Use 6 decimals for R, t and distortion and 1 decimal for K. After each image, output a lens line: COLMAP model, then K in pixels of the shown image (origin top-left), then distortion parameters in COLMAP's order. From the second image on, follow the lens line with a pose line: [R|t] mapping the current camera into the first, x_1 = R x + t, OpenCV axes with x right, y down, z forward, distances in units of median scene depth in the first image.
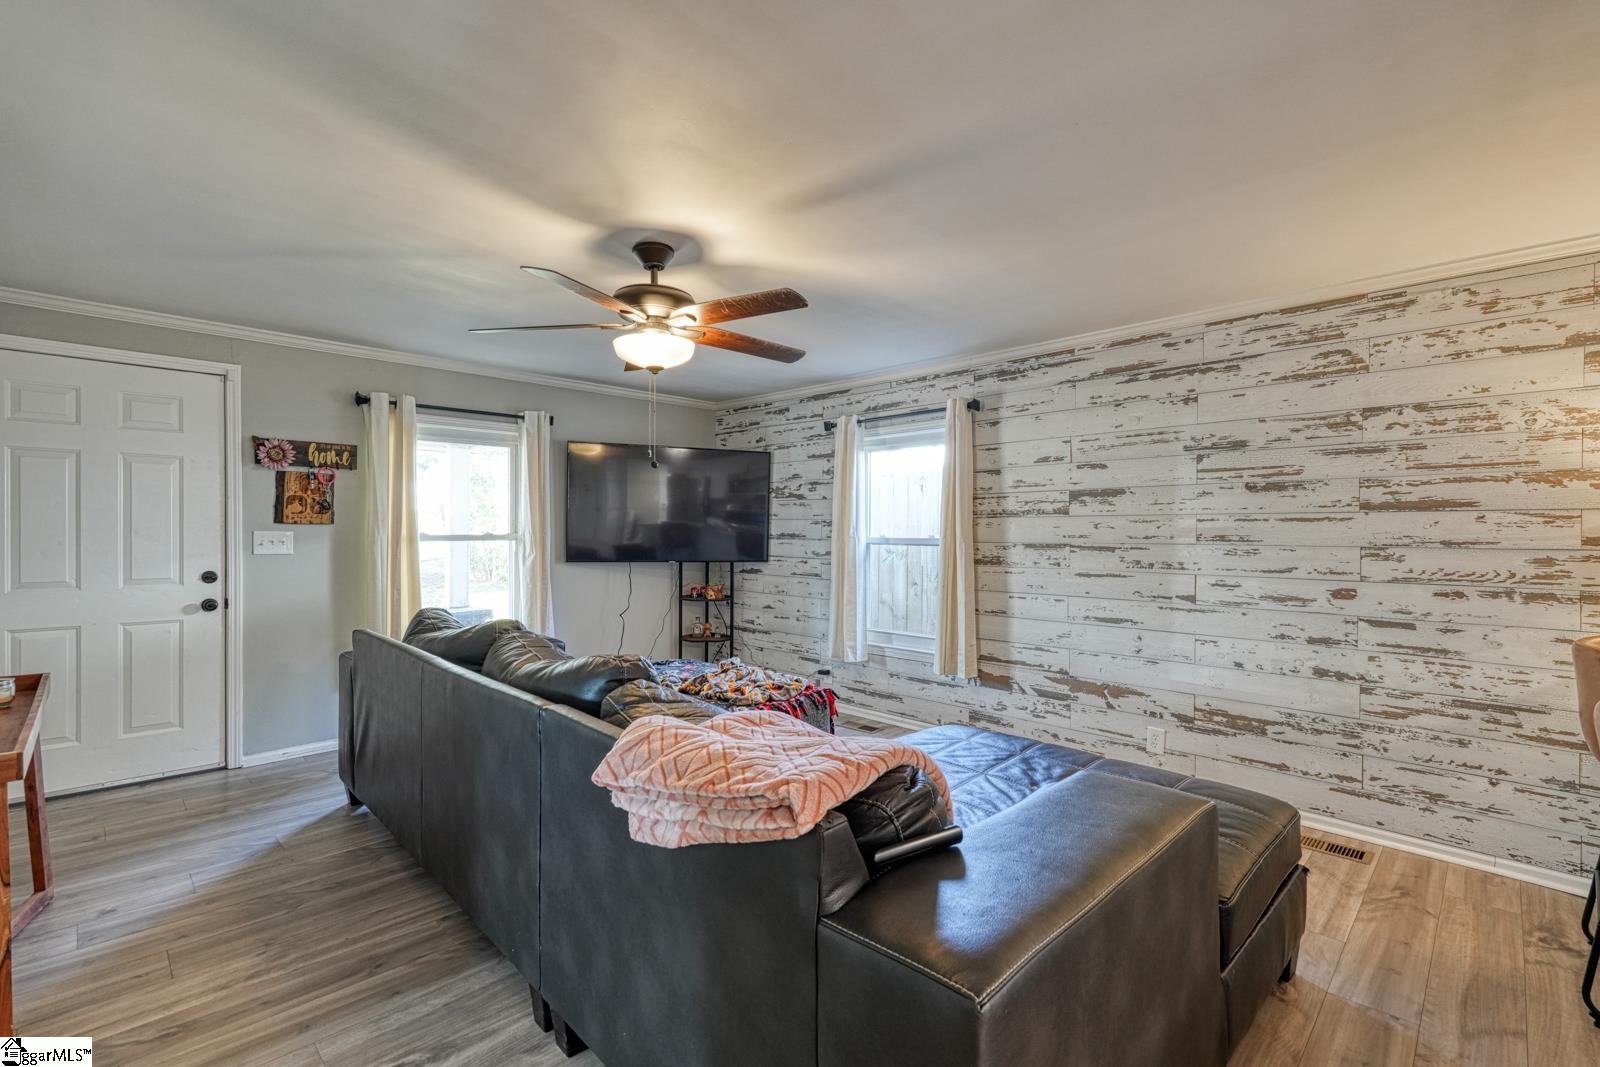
lens RADIAL K [[709.2, 0, 783.8], [0, 709.2, 538.1], [0, 0, 1]] dist [0.000226, 0.000315]
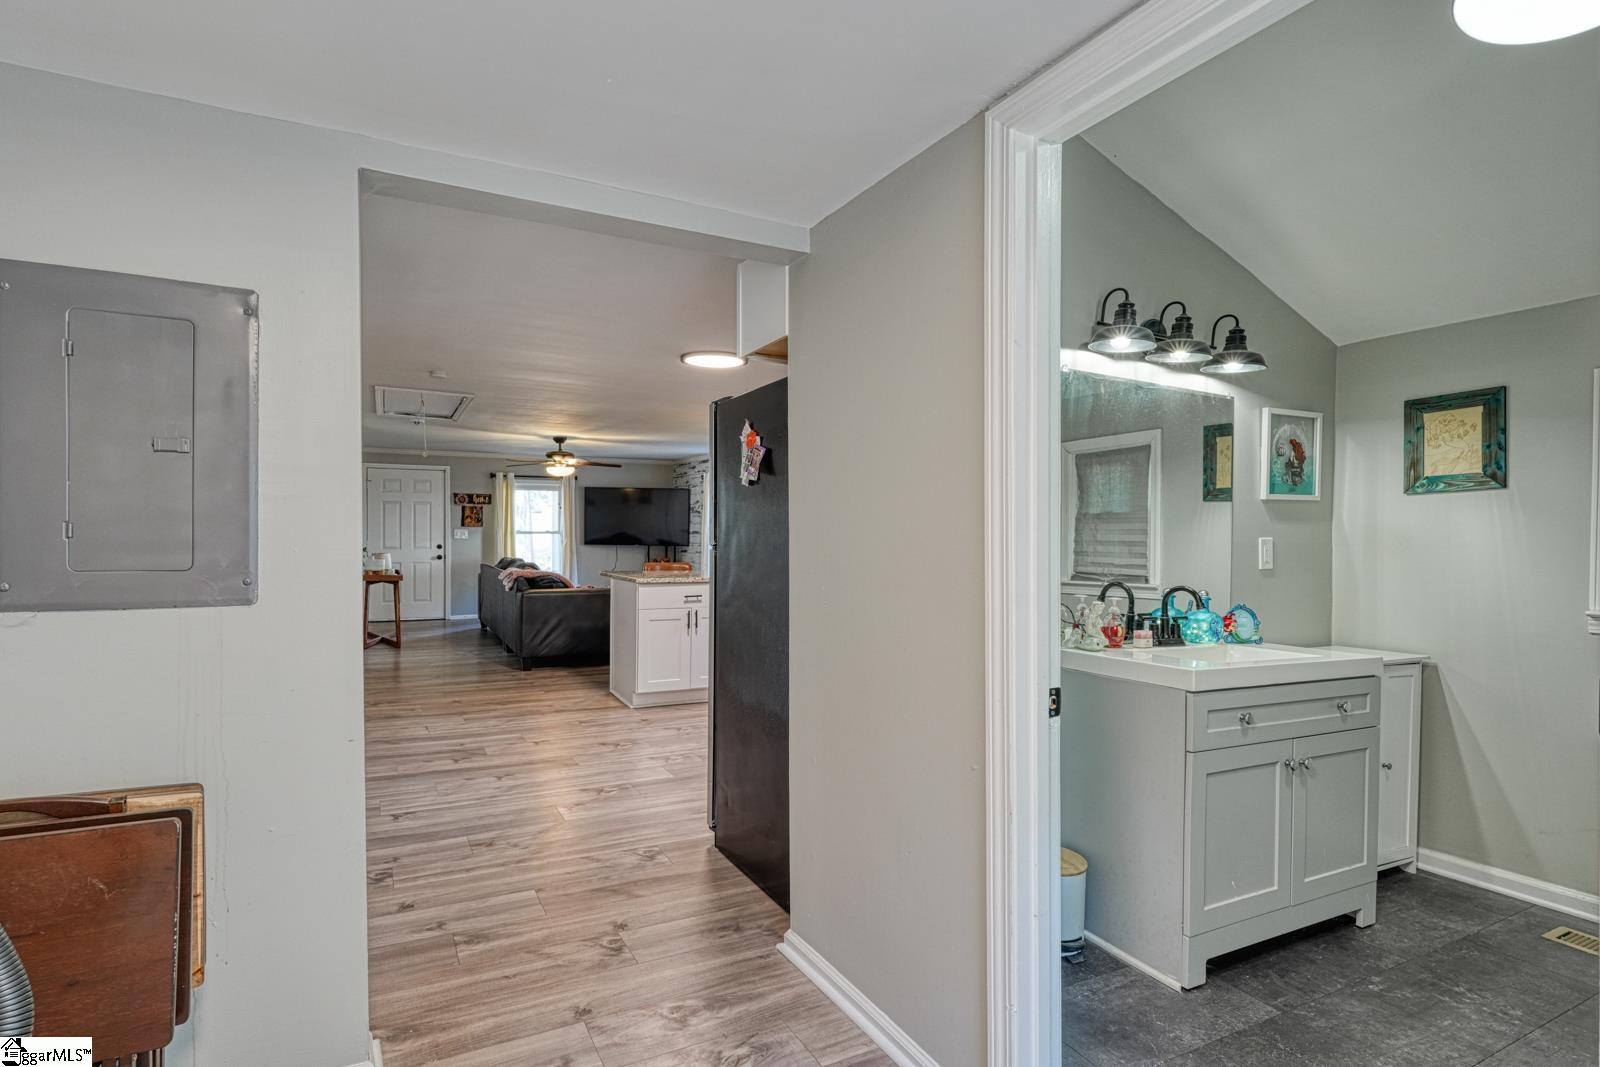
lens RADIAL K [[709.2, 0, 752.3], [0, 709.2, 543.2], [0, 0, 1]] dist [0.000226, 0.000315]
pose [[0.961868, 0.007042, -0.273424, 0.947827], [-0.005291, 0.999961, 0.007140, 0.015207], [0.273463, -0.005421, 0.961867, -1.121200]]
